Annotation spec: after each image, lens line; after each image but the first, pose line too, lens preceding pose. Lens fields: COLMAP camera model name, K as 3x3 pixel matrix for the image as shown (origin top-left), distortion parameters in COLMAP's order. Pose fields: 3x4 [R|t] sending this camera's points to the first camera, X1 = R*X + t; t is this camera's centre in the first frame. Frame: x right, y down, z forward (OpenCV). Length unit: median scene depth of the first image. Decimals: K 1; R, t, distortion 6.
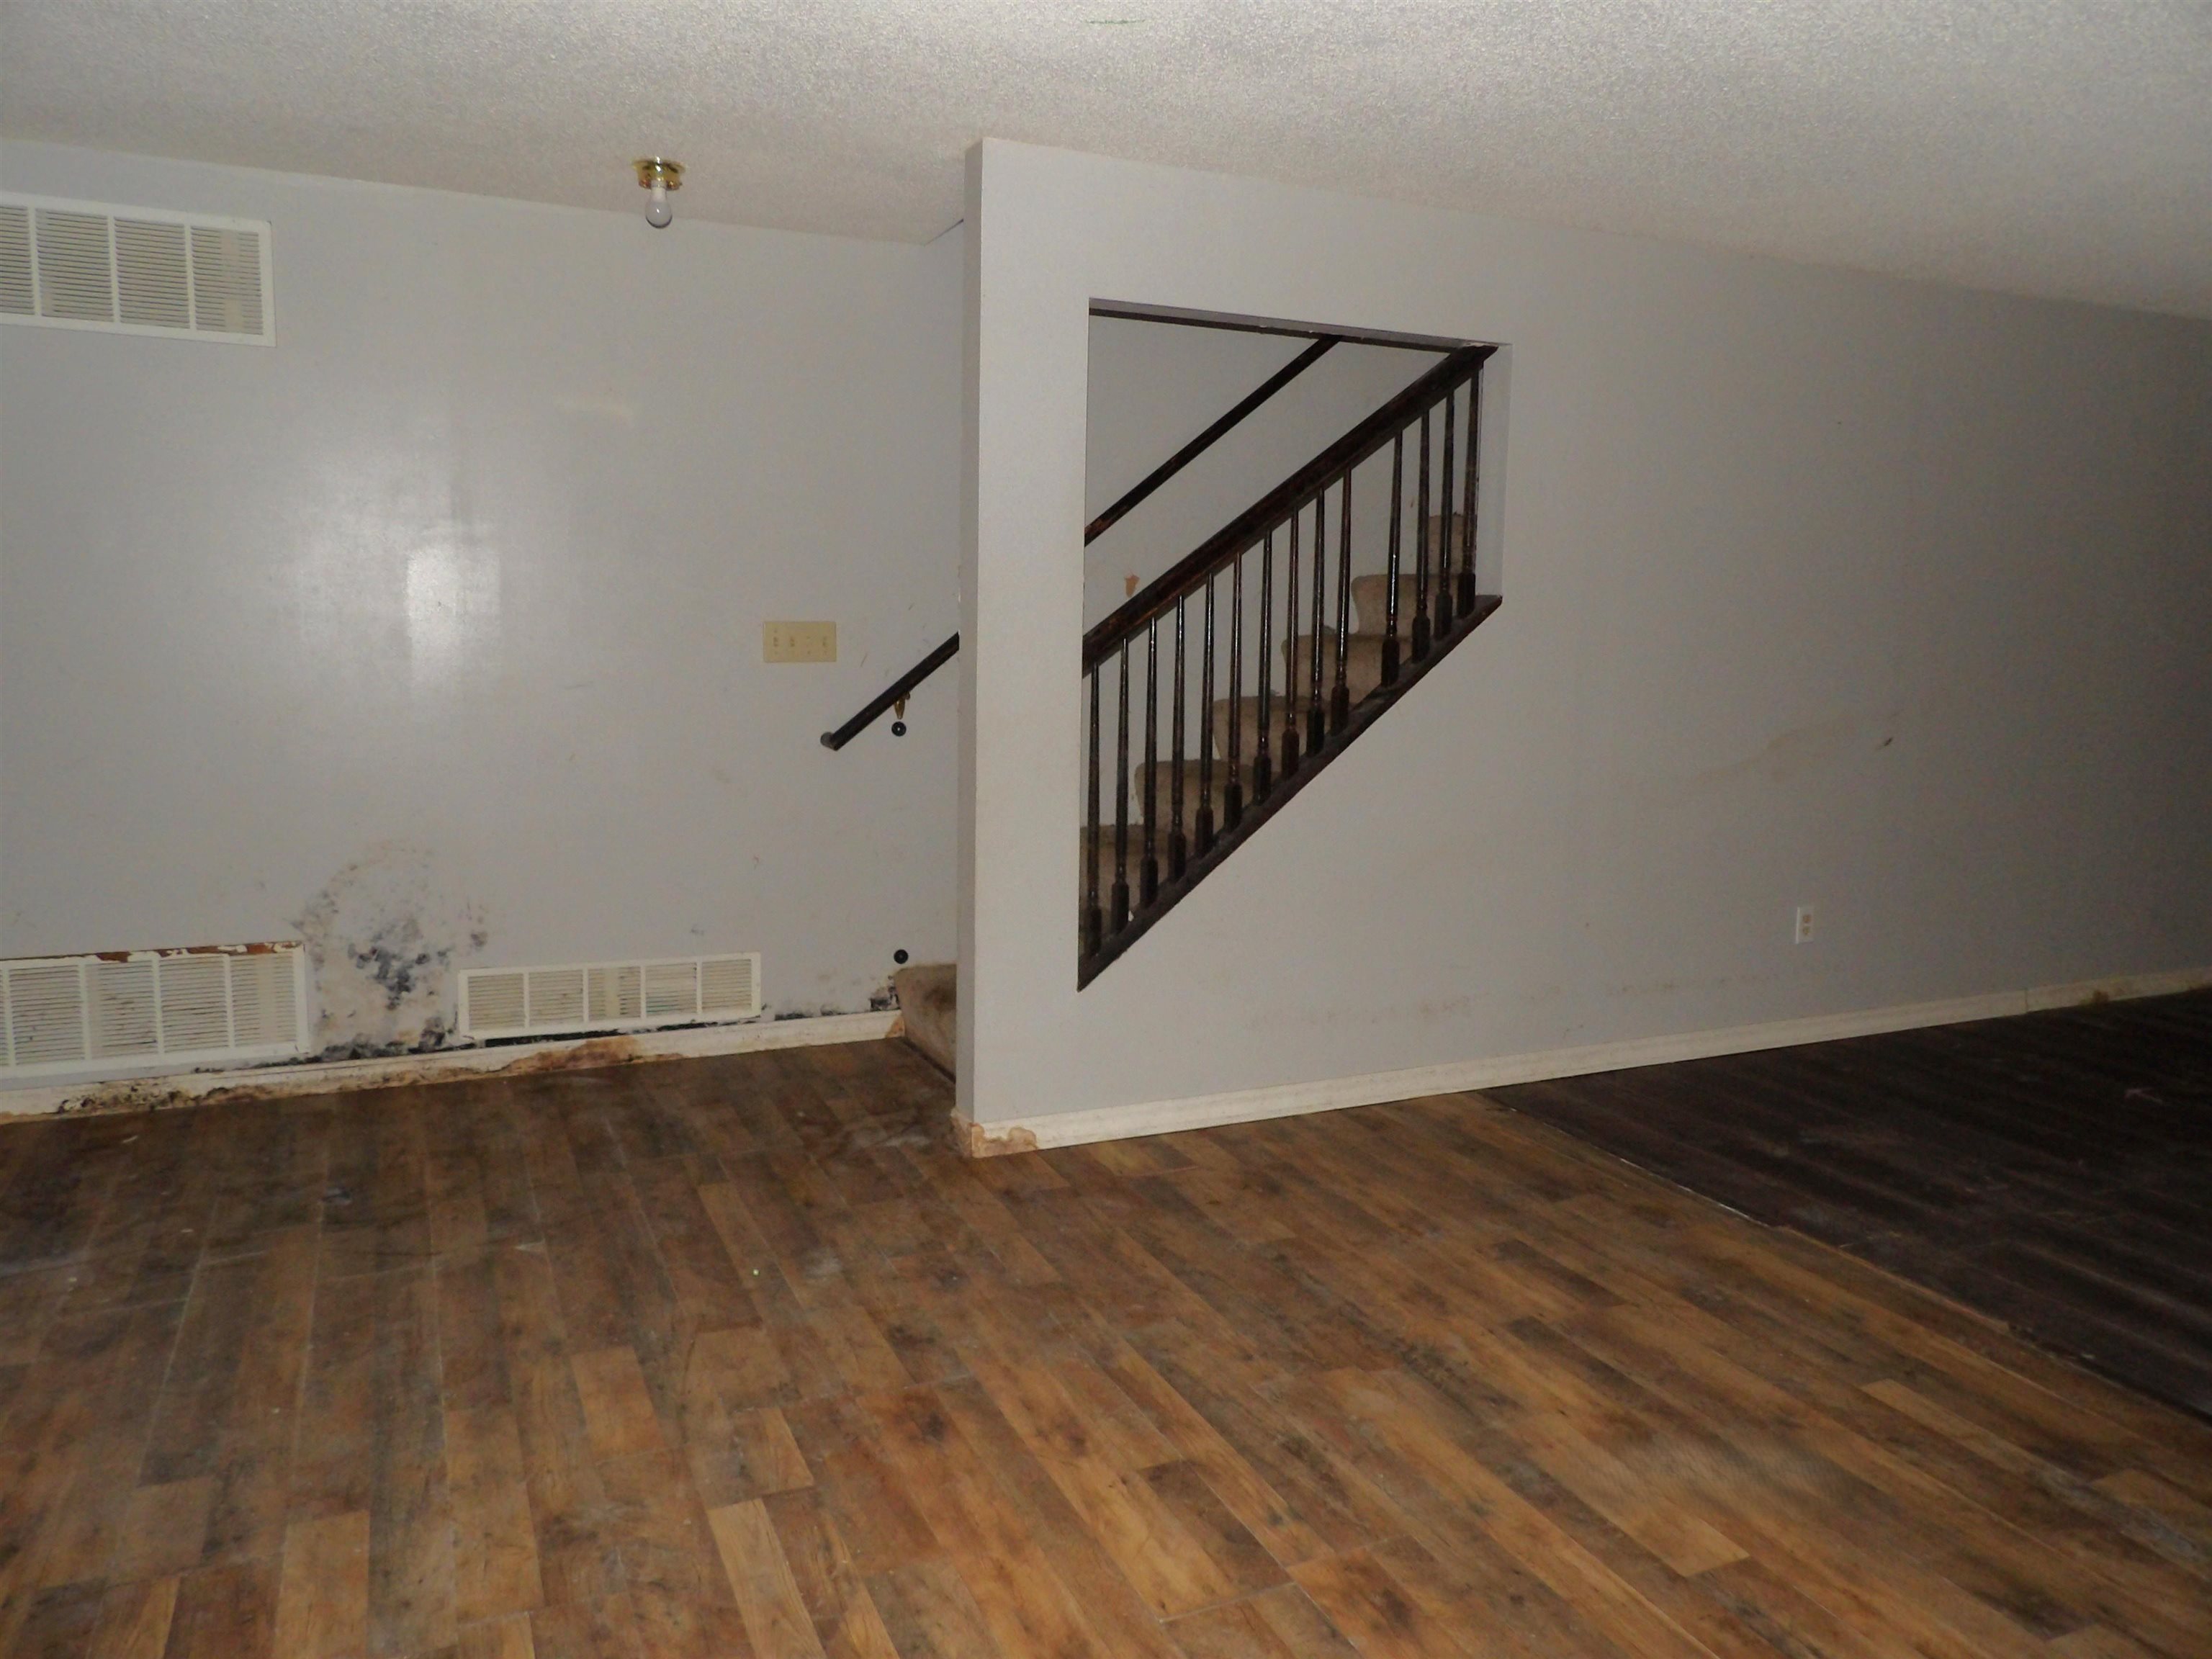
lens RADIAL K [[1583.1, 0, 1111.9], [0, 1583.1, 814.7], [0, 0, 1]] dist [-0.012081, 0.022102]
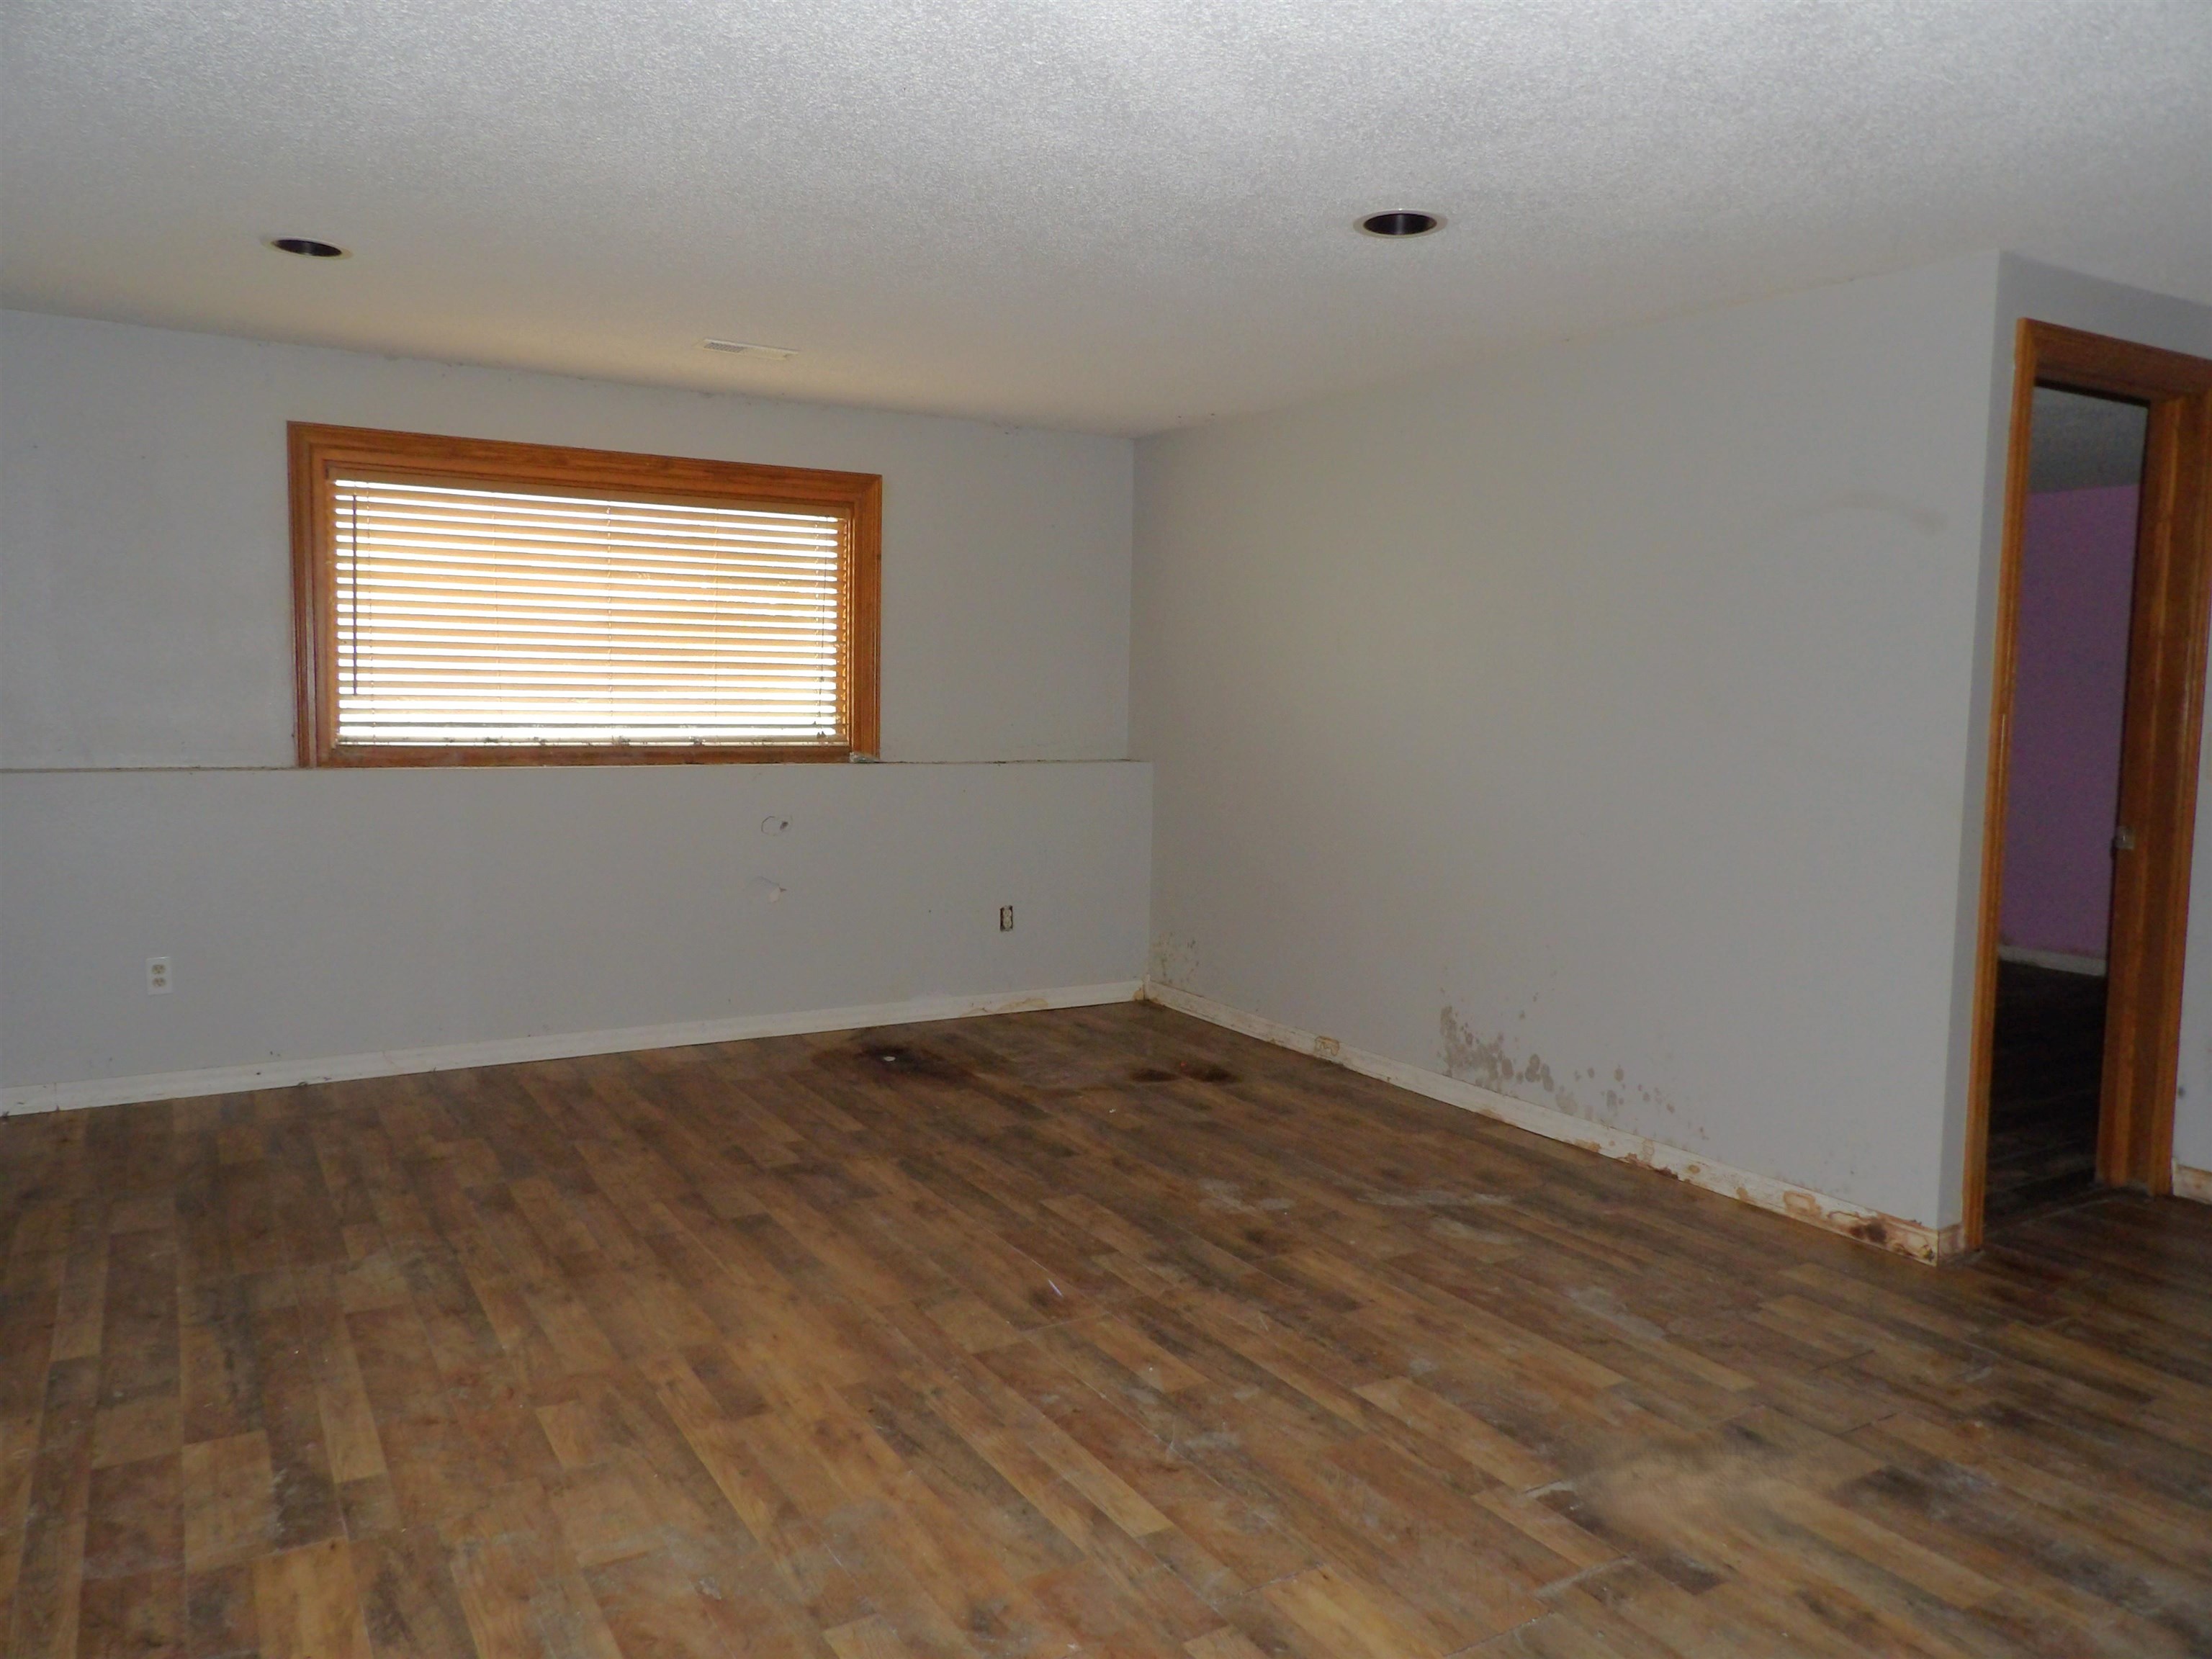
lens RADIAL K [[1583.1, 0, 1109.0], [0, 1583.1, 828.9], [0, 0, 1]] dist [-0.012081, 0.022102]
pose [[-0.994485, -0.017554, -0.103404, -0.088703], [-0.038744, 0.977648, 0.206650, -0.220421], [0.097465, 0.209516, -0.972936, 1.805232]]
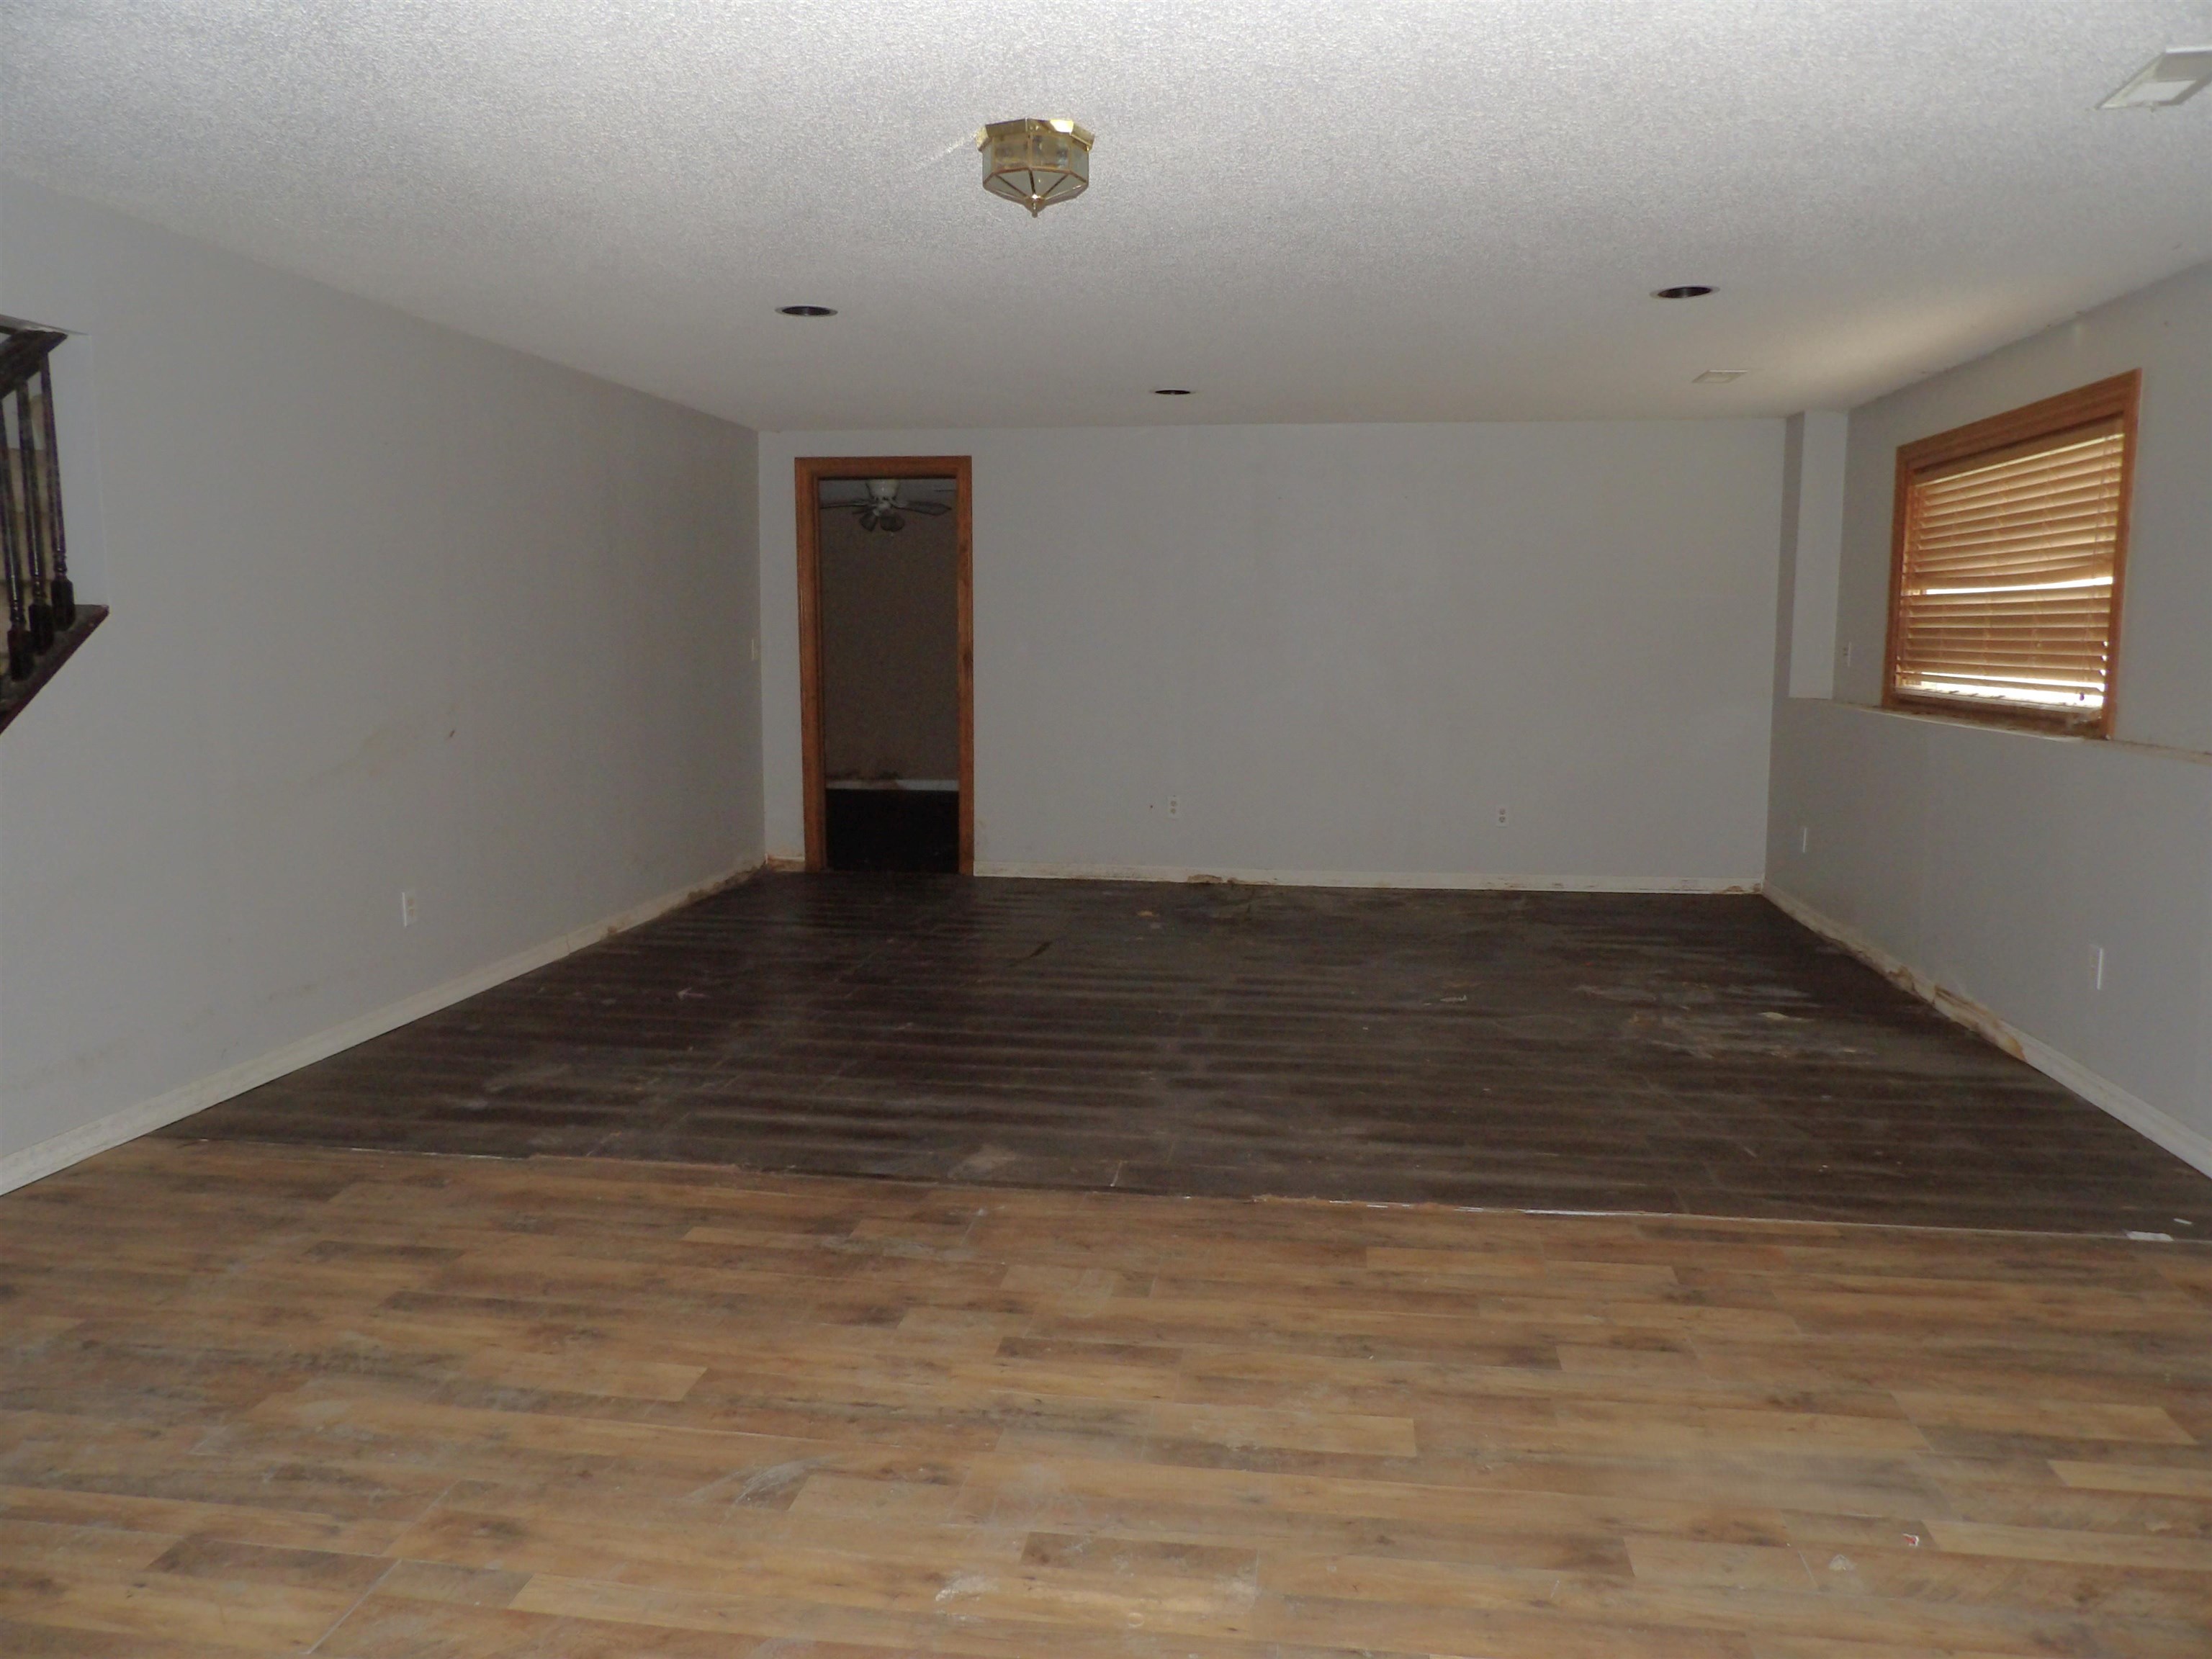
lens RADIAL K [[1583.1, 0, 1101.4], [0, 1583.1, 834.9], [0, 0, 1]] dist [-0.012081, 0.022102]
pose [[0.540545, -0.118780, 0.832888, -0.348021], [0.106703, 0.991668, 0.072174, -0.013471], [-0.834521, 0.049859, 0.548715, 0.009127]]
